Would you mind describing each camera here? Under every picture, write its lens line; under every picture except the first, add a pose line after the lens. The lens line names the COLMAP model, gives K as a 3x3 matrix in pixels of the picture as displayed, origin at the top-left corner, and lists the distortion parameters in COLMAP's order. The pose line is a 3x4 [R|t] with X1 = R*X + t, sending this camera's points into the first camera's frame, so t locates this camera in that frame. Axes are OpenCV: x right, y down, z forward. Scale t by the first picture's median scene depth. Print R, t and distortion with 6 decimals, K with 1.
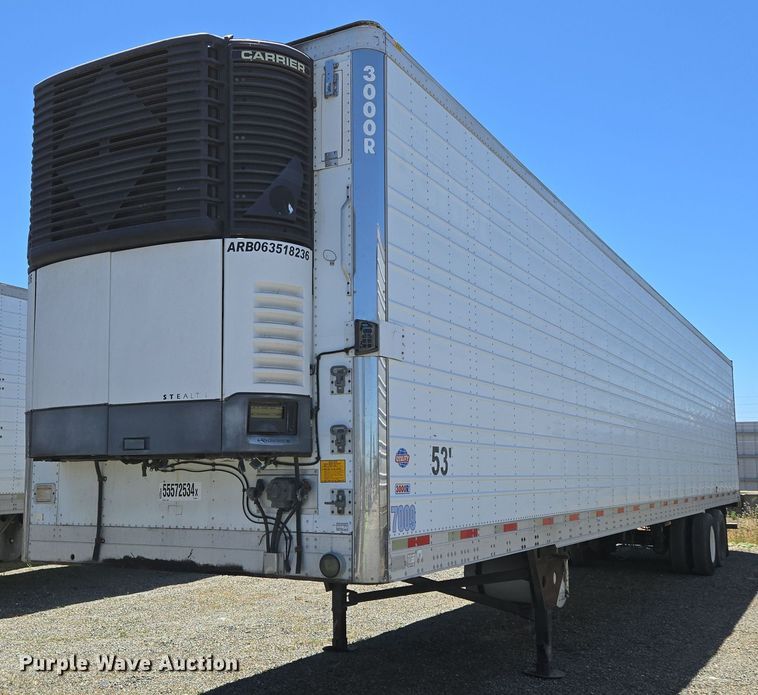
lens RADIAL K [[897.8, 0, 335.2], [0, 897.8, 377.7], [0, 0, 1]] dist [0.026503, 0.000000]
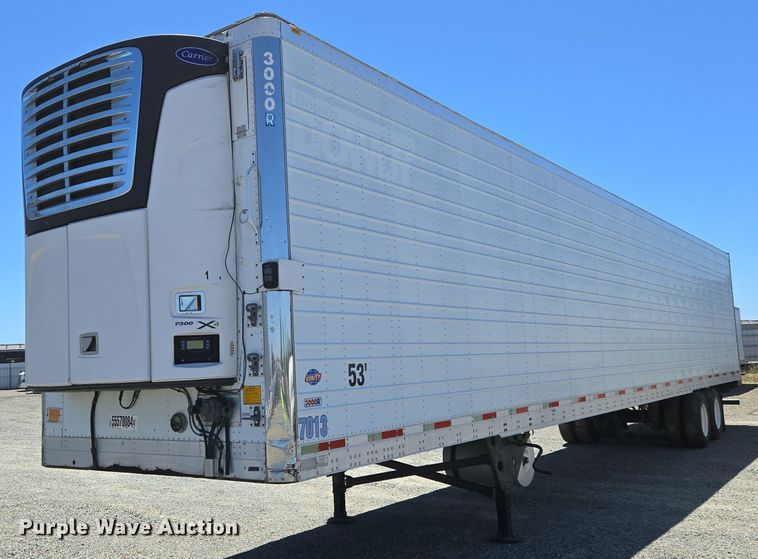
lens RADIAL K [[763.1, 0, 355.8], [0, 763.1, 293.9], [0, 0, 1]] dist [0.054676, 0.000000]
pose [[0.992582, -0.052338, -0.109736, 0.251088], [0.054638, 0.998343, 0.018056, -0.036175], [0.108609, -0.023917, 0.993797, -0.006122]]
